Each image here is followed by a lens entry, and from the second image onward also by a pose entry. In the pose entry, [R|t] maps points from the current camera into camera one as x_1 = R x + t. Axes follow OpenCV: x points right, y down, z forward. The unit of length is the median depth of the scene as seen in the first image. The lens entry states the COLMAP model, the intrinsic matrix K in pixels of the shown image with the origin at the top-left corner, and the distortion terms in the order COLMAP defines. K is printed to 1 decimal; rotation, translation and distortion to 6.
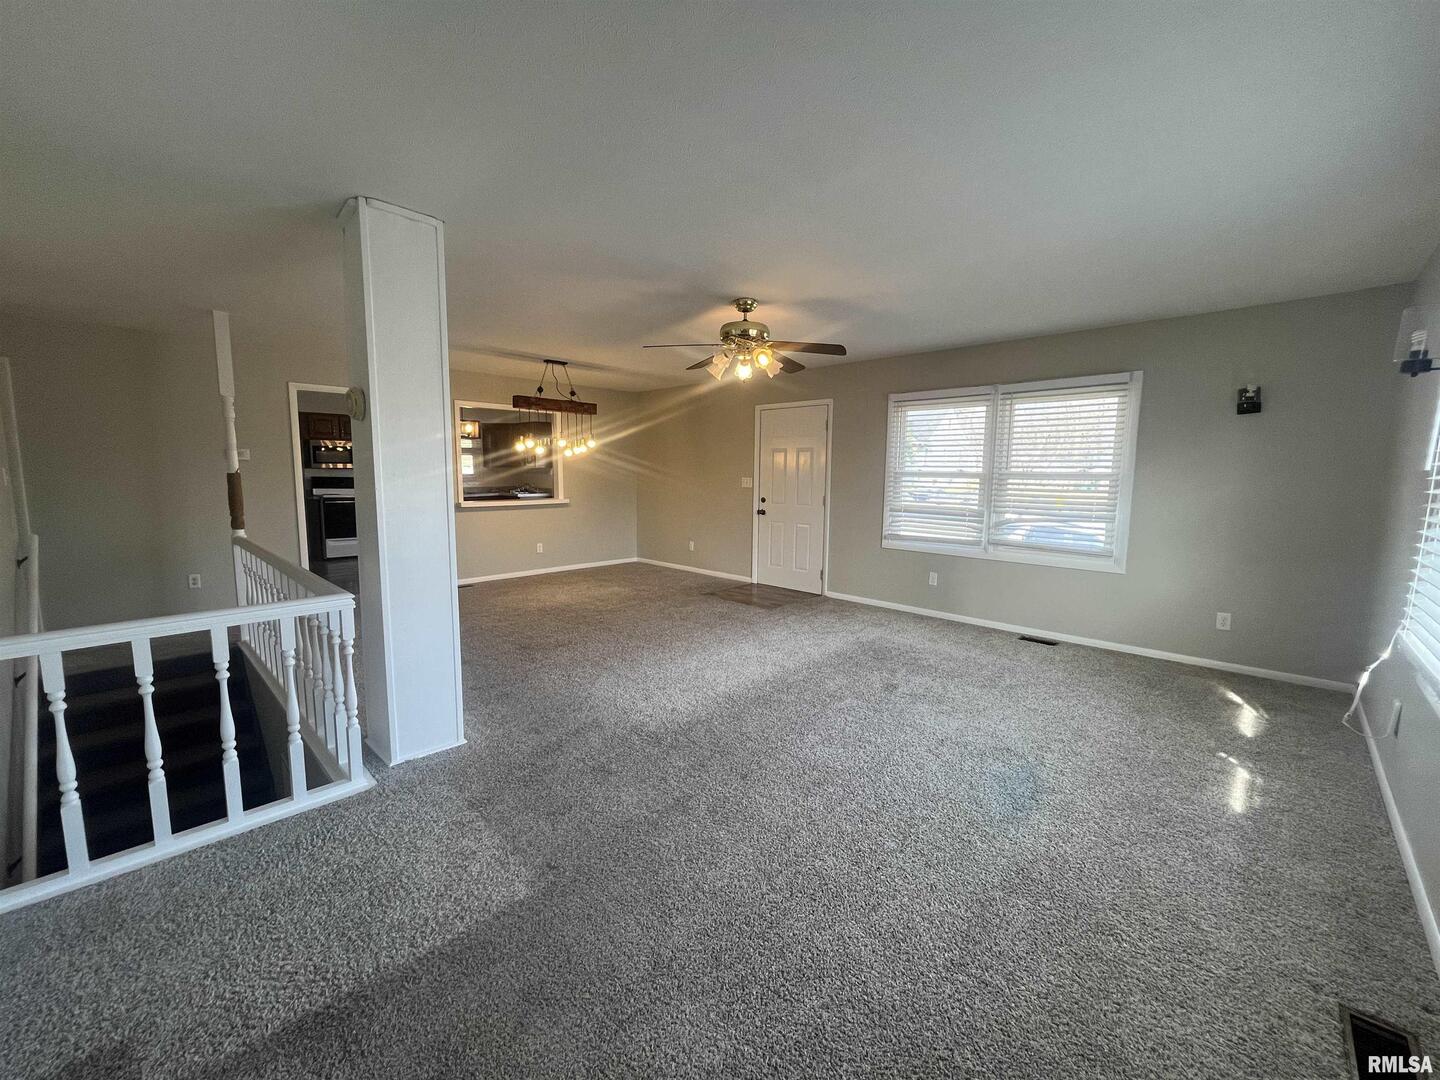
lens RADIAL K [[580.4, 0, 718.9], [0, 580.4, 537.3], [0, 0, 1]] dist [-0.001483, 0.000062]
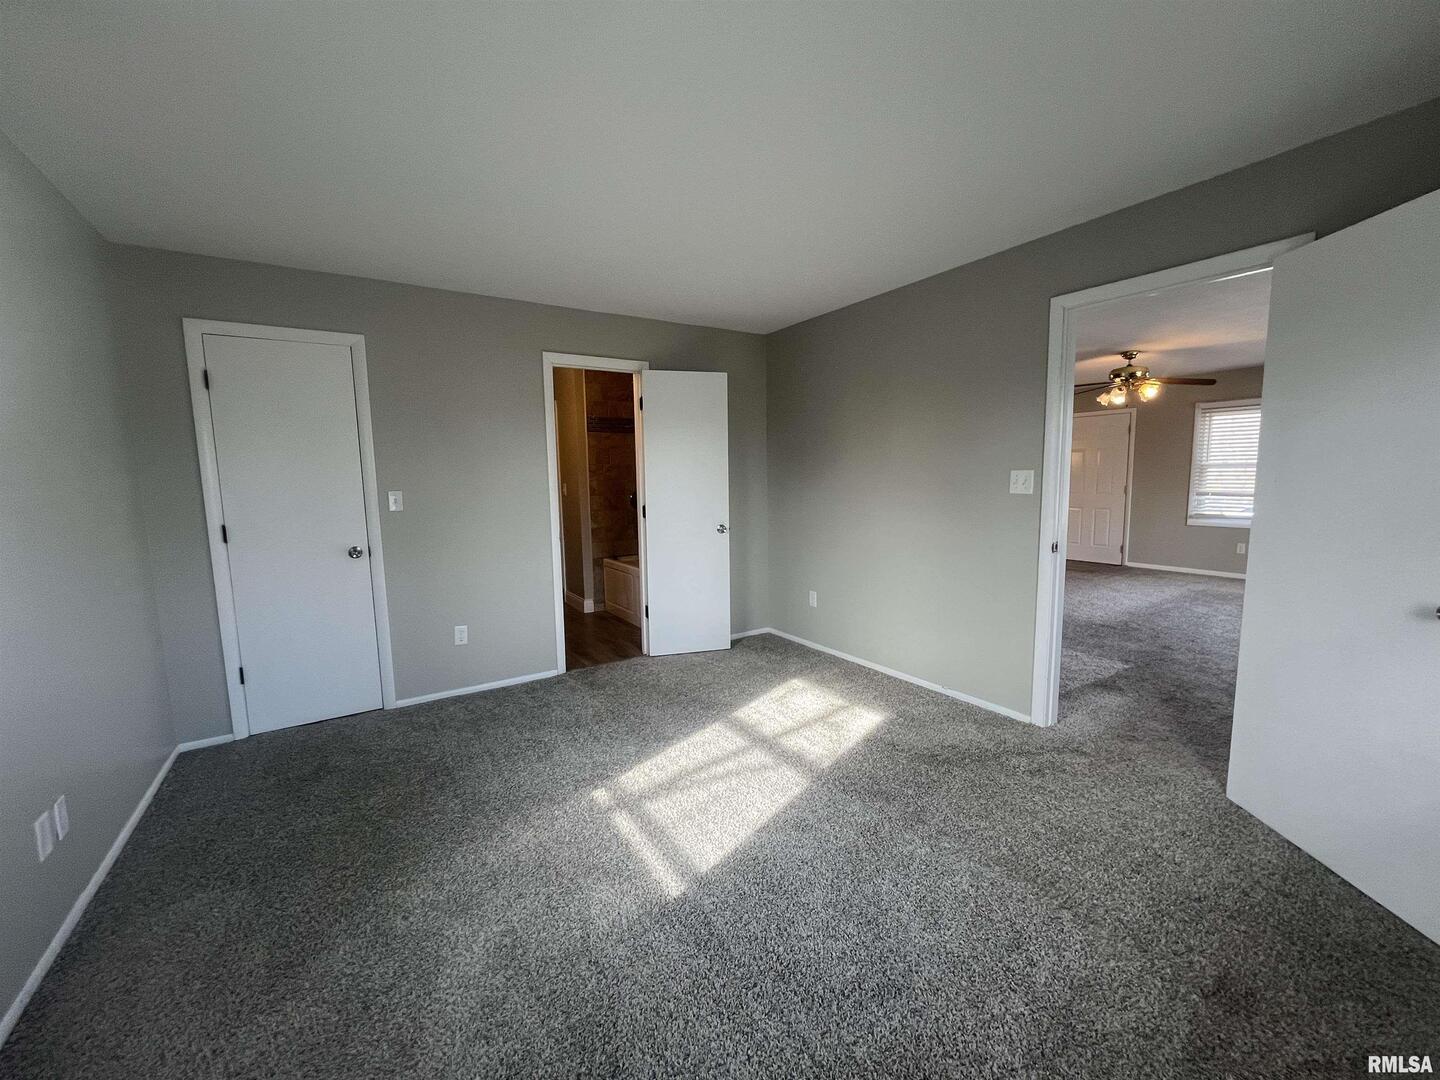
lens RADIAL K [[580.4, 0, 714.9], [0, 580.4, 546.6], [0, 0, 1]] dist [-0.001483, 0.000062]
pose [[0.974463, -0.004777, -0.224496, -0.441972], [0.005930, 0.999972, 0.004463, 0.053502], [0.224469, -0.005680, 0.974465, -0.465588]]
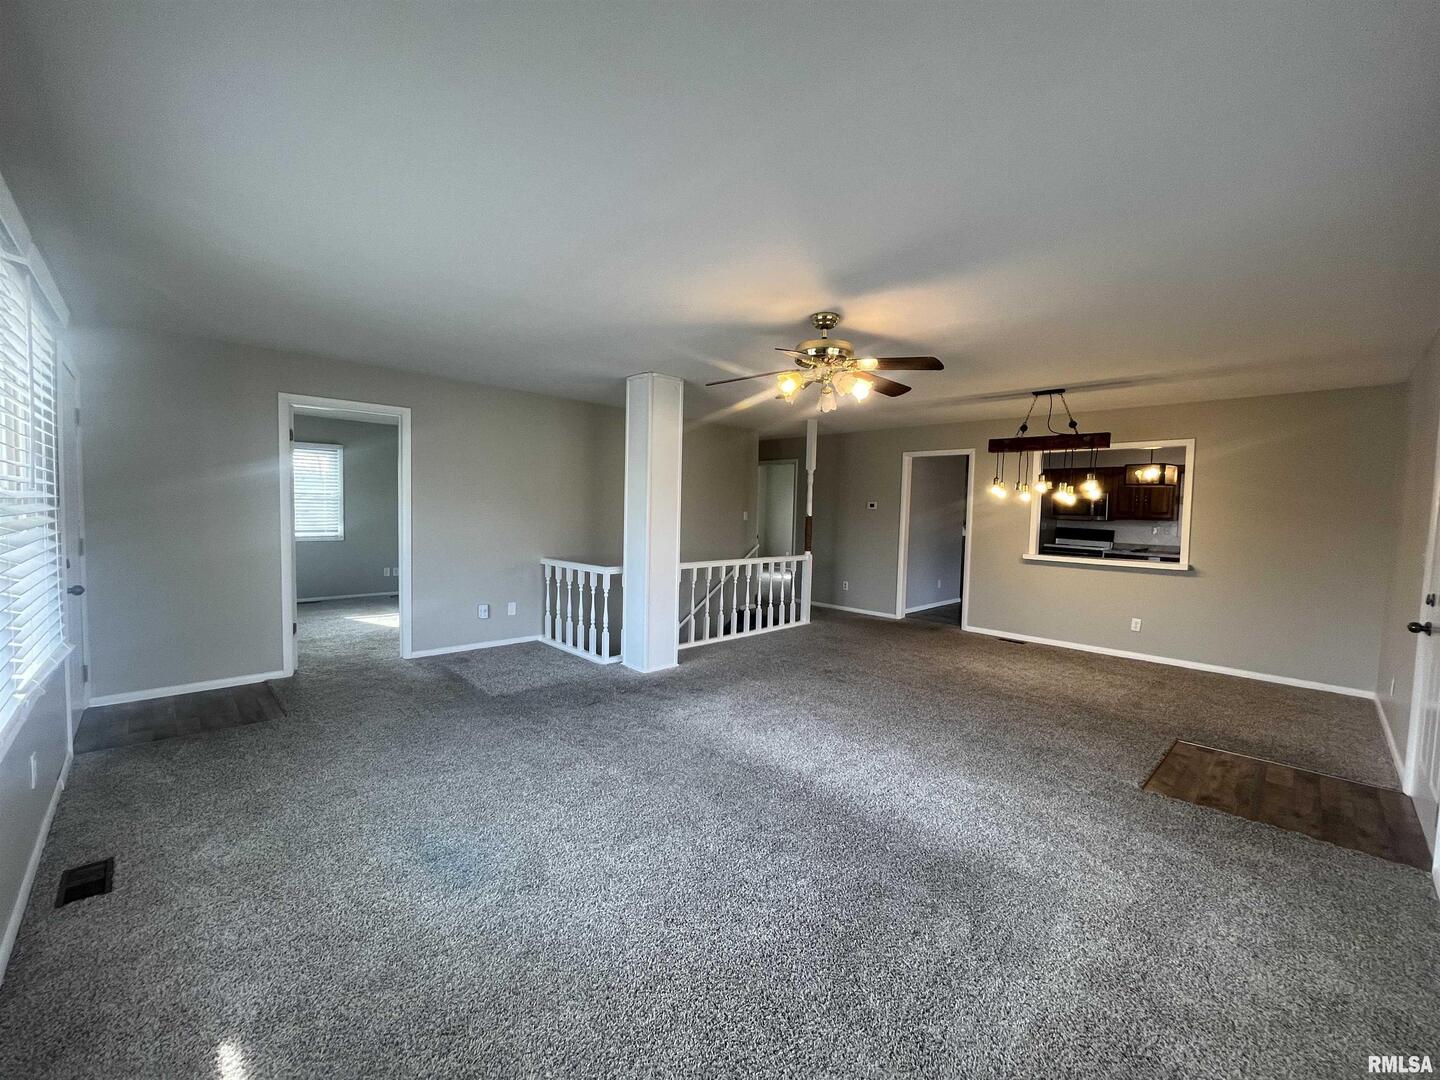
lens RADIAL K [[580.4, 0, 715.7], [0, 580.4, 535.4], [0, 0, 1]] dist [-0.001483, 0.000062]
pose [[-0.042893, 0.033286, -0.998525, 0.618899], [-0.138557, 0.989589, 0.038940, -0.066628], [0.989425, 0.140023, -0.037835, 0.619589]]
